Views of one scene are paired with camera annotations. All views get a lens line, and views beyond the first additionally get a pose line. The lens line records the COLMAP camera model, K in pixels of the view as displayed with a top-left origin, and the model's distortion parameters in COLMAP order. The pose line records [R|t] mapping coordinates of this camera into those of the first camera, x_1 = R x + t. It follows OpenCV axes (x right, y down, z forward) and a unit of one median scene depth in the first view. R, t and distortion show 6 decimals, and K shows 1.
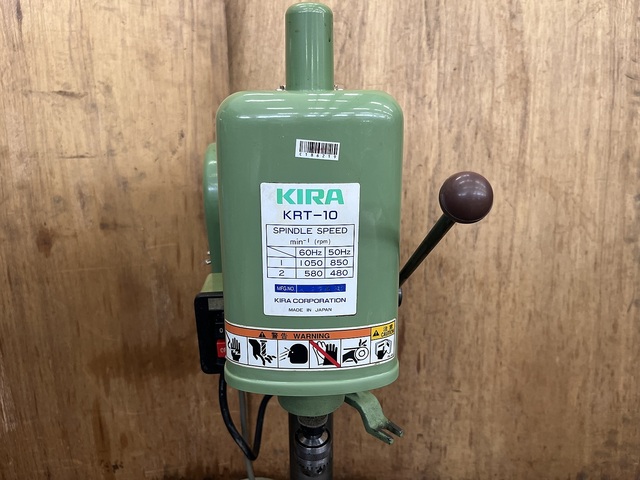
lens RADIAL K [[493.5, 0, 320.0], [0, 493.5, 240.0], [0, 0, 1]] dist [0.056076, -0.102425]
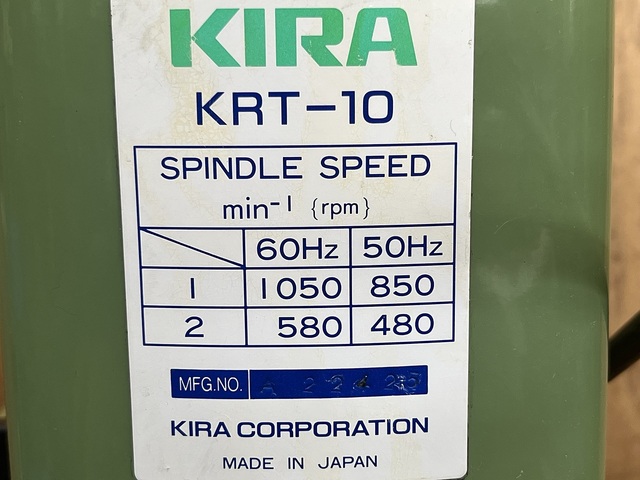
lens RADIAL K [[920.6, 0, 320.0], [0, 920.6, 240.0], [0, 0, 1]] dist [0.011921, 0.008955]
pose [[0.999627, -0.014941, -0.022867, 0.004940], [0.012535, 0.994708, -0.101971, 0.070681], [0.024270, 0.101647, 0.994524, 0.477430]]
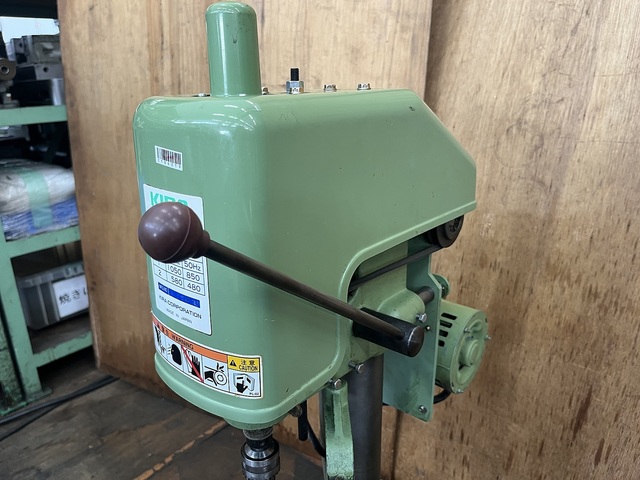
lens RADIAL K [[493.5, 0, 320.0], [0, 493.5, 240.0], [0, 0, 1]] dist [0.056076, -0.102425]
pose [[0.742143, 0.202445, -0.638936, 0.808390], [-0.184144, 0.978195, 0.096050, -0.158712], [0.644449, 0.046374, 0.763240, 0.411609]]
